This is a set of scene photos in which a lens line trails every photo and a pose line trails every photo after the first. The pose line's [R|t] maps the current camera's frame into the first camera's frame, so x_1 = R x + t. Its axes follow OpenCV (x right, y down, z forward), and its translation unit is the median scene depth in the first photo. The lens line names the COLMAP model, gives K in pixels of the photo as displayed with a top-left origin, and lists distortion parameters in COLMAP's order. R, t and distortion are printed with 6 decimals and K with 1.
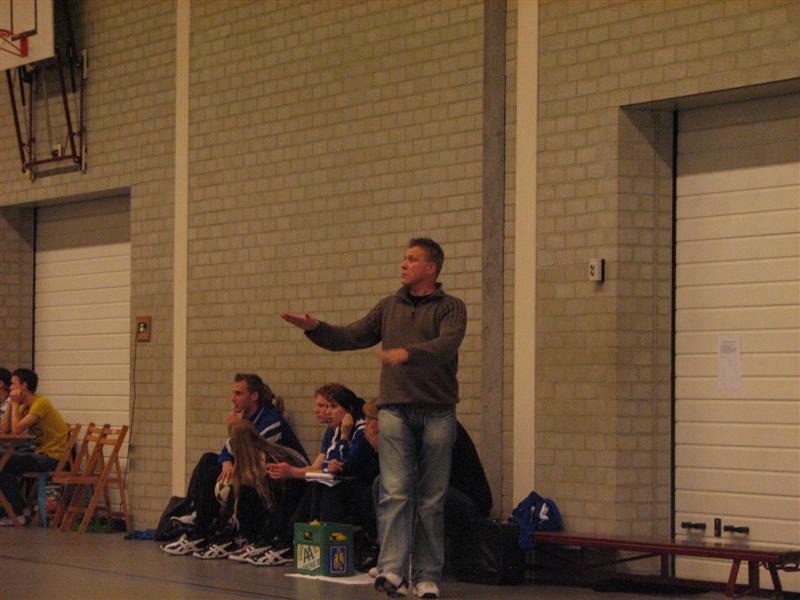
lens RADIAL K [[2807.3, 0, 400.0], [0, 2807.3, 300.0], [0, 0, 1]] dist [0.124700, -0.009947]
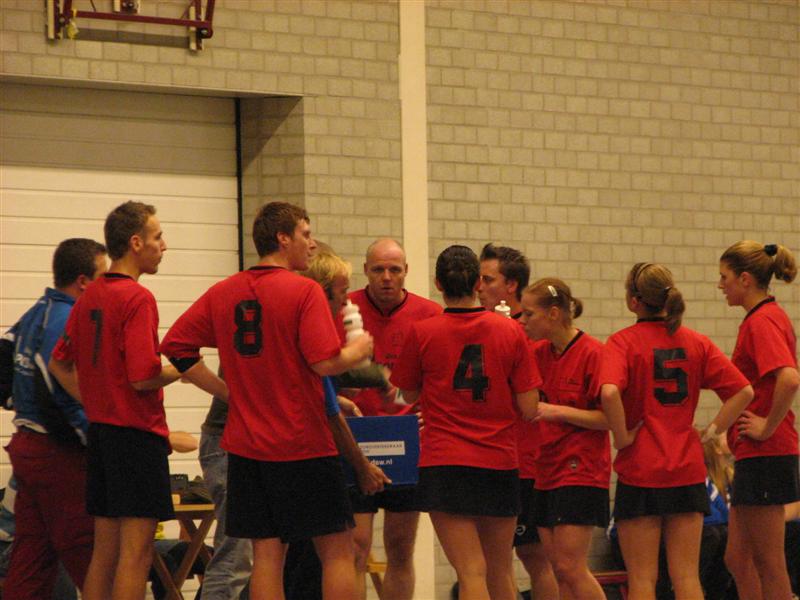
lens RADIAL K [[5660.7, 0, 400.0], [0, 5660.7, 300.0], [0, 0, 1]] dist [0.074132, -17.620620]
pose [[-0.473936, 0.027325, 0.880135, -1.368057], [-0.009381, 0.999305, -0.036076, 0.056129], [-0.880509, -0.025354, -0.473351, 1.780206]]
